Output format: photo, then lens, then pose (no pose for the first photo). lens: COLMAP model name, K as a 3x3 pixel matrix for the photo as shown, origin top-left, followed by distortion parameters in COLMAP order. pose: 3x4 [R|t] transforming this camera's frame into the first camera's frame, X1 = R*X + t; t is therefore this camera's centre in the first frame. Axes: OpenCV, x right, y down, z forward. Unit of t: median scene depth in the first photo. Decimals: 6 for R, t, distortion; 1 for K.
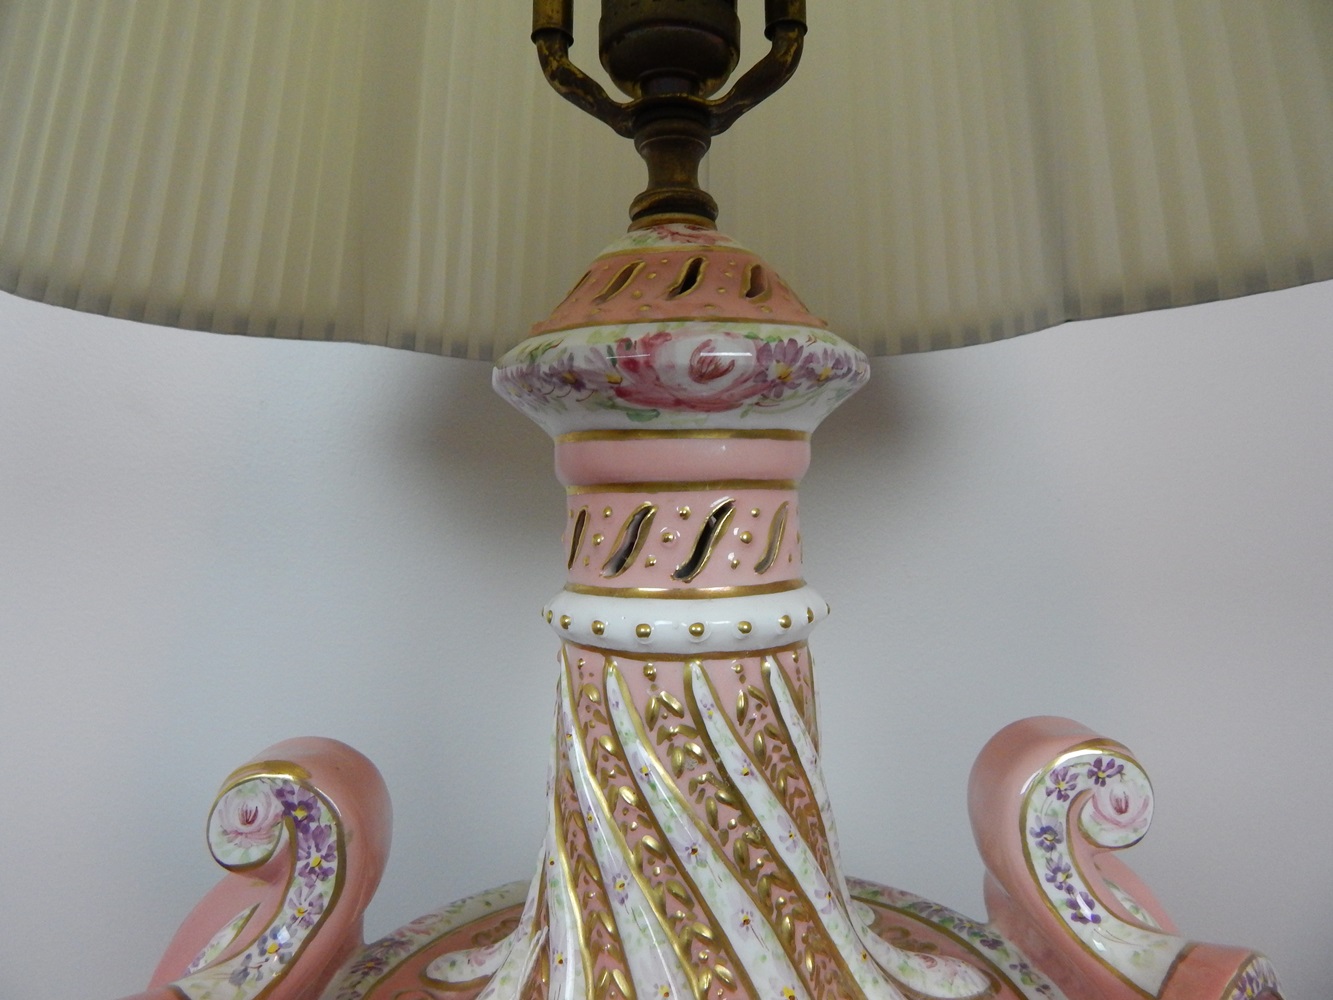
lens RADIAL K [[898.5, 0, 674.3], [0, 898.5, 486.5], [0, 0, 1]] dist [0.012541, -0.011538]
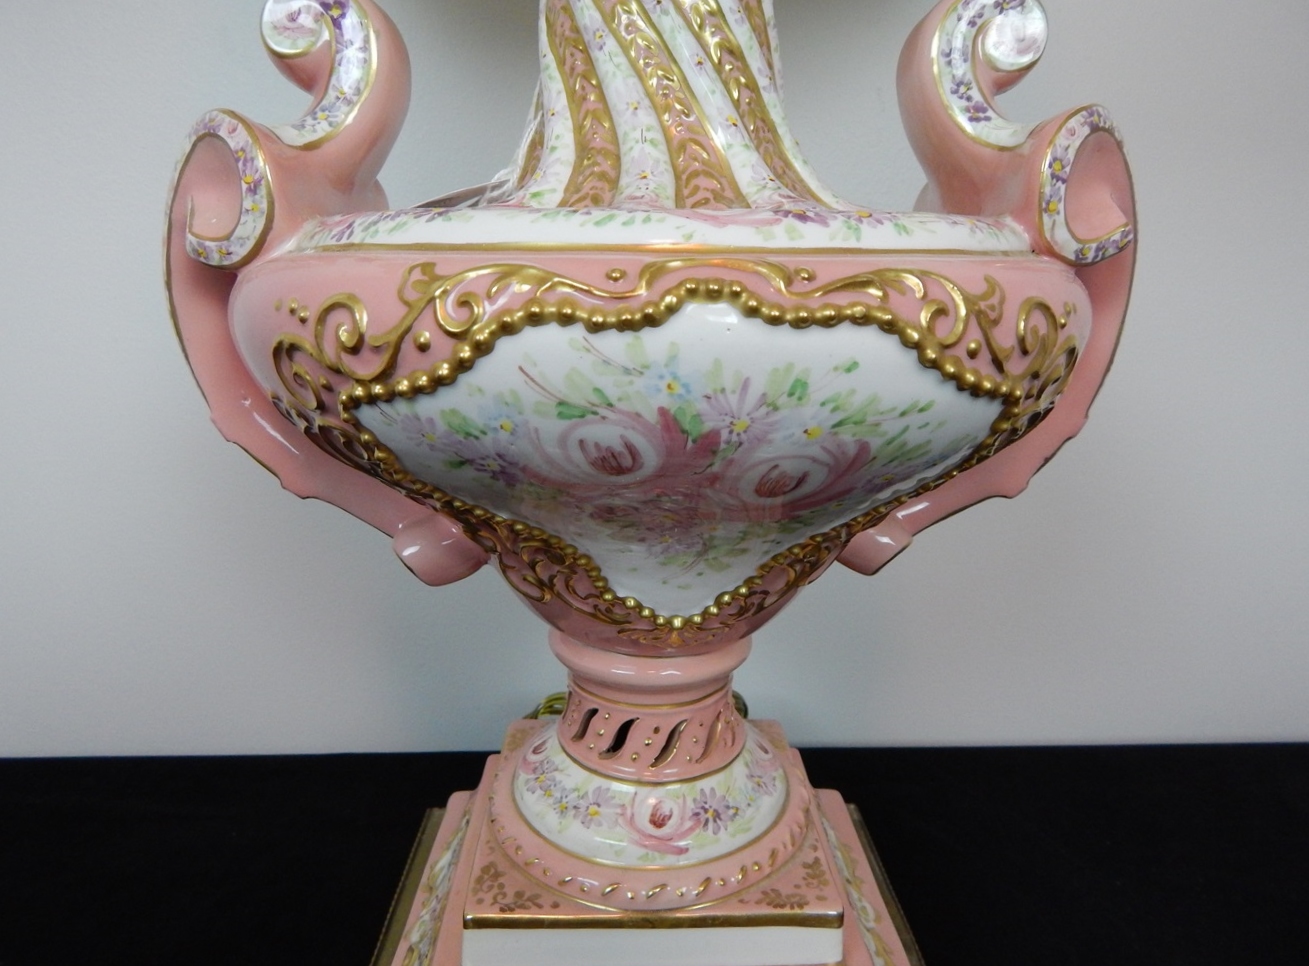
lens RADIAL K [[882.3, 0, 659.2], [0, 882.3, 476.4], [0, 0, 1]] dist [0.012541, -0.011538]
pose [[0.999884, 0.013151, -0.007654, 0.037763], [-0.011019, 0.972713, 0.231750, 0.715323], [0.010492, -0.231639, 0.972745, -0.307437]]
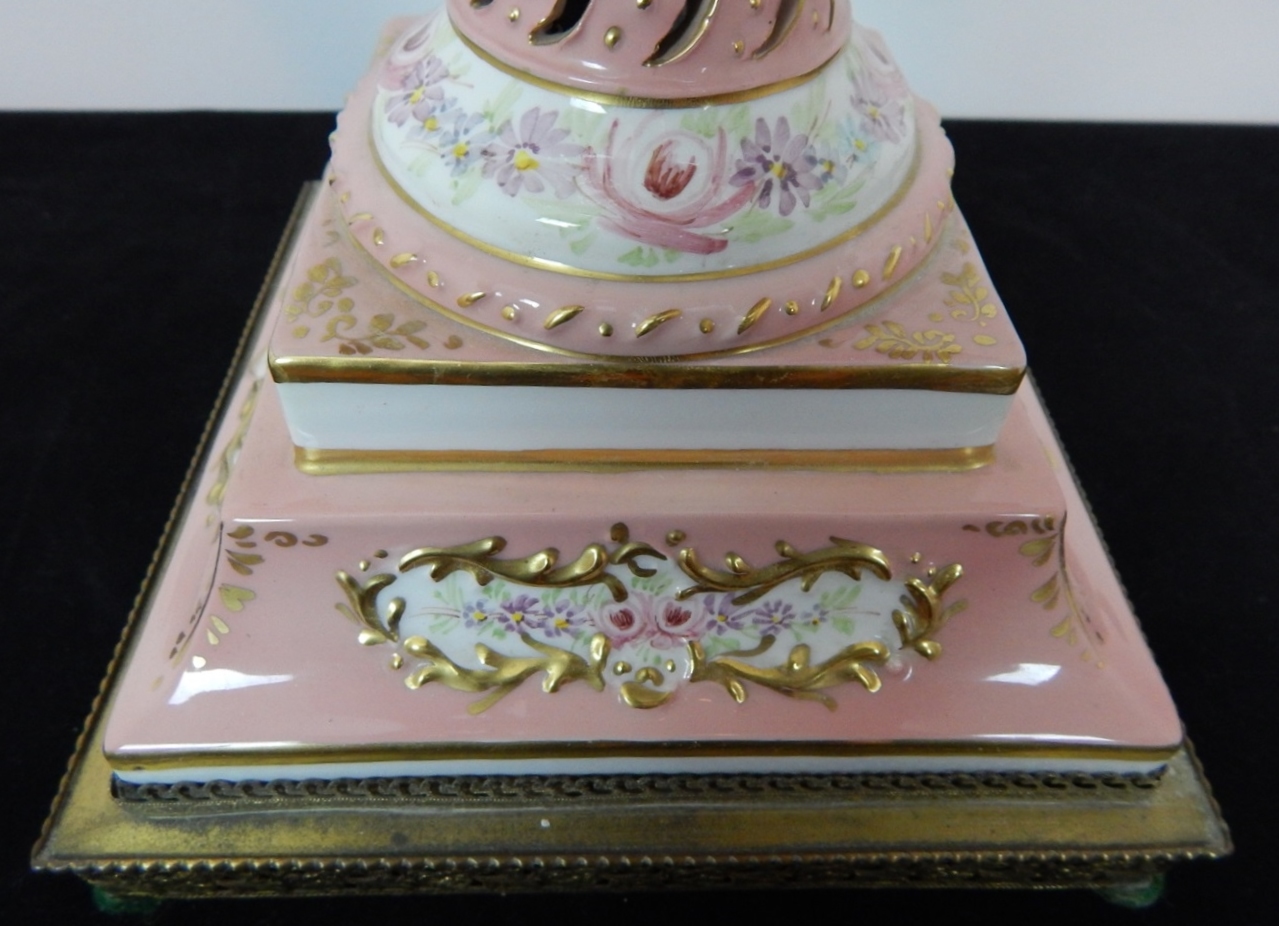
lens RADIAL K [[873.5, 0, 637.2], [0, 873.5, 455.3], [0, 0, 1]] dist [0.006118, -0.003097]
pose [[0.999347, 0.036085, 0.002017, 0.019344], [-0.025012, 0.650245, 0.759313, 1.203212], [0.026088, -0.758867, 0.650722, 0.345022]]
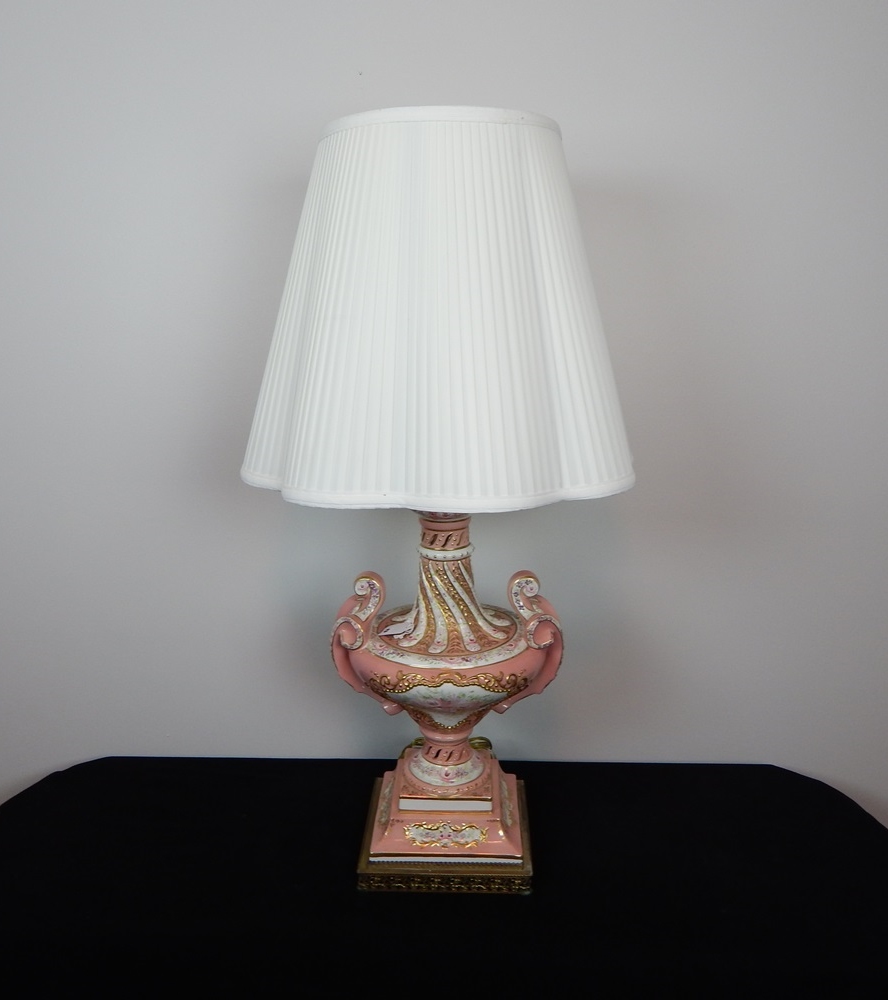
lens RADIAL K [[920.4, 0, 439.3], [0, 920.4, 499.9], [0, 0, 1]] dist [0.034596, 0.000000]
pose [[0.995999, 0.014614, -0.088158, 0.466032], [0.007225, 0.970140, 0.242439, -1.493599], [0.089068, -0.242106, 0.966153, -4.225444]]
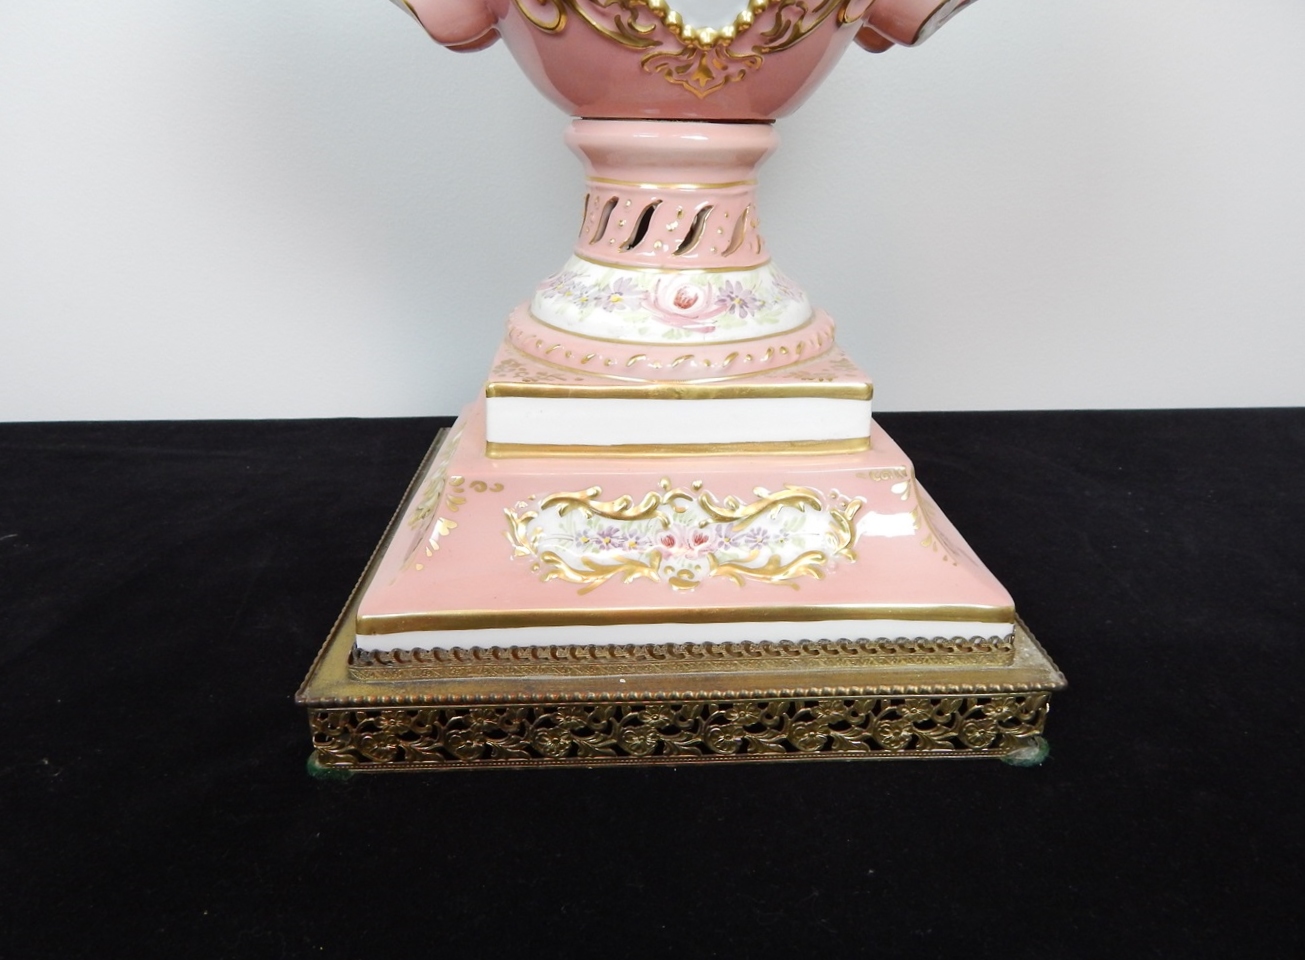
lens RADIAL K [[893.8, 0, 649.2], [0, 893.8, 473.9], [0, 0, 1]] dist [0.009867, 0.002426]
pose [[0.999869, 0.008647, -0.013691, 0.002622], [-0.002686, 0.922329, 0.386396, 1.268608], [0.015969, -0.386308, 0.922231, -0.431865]]
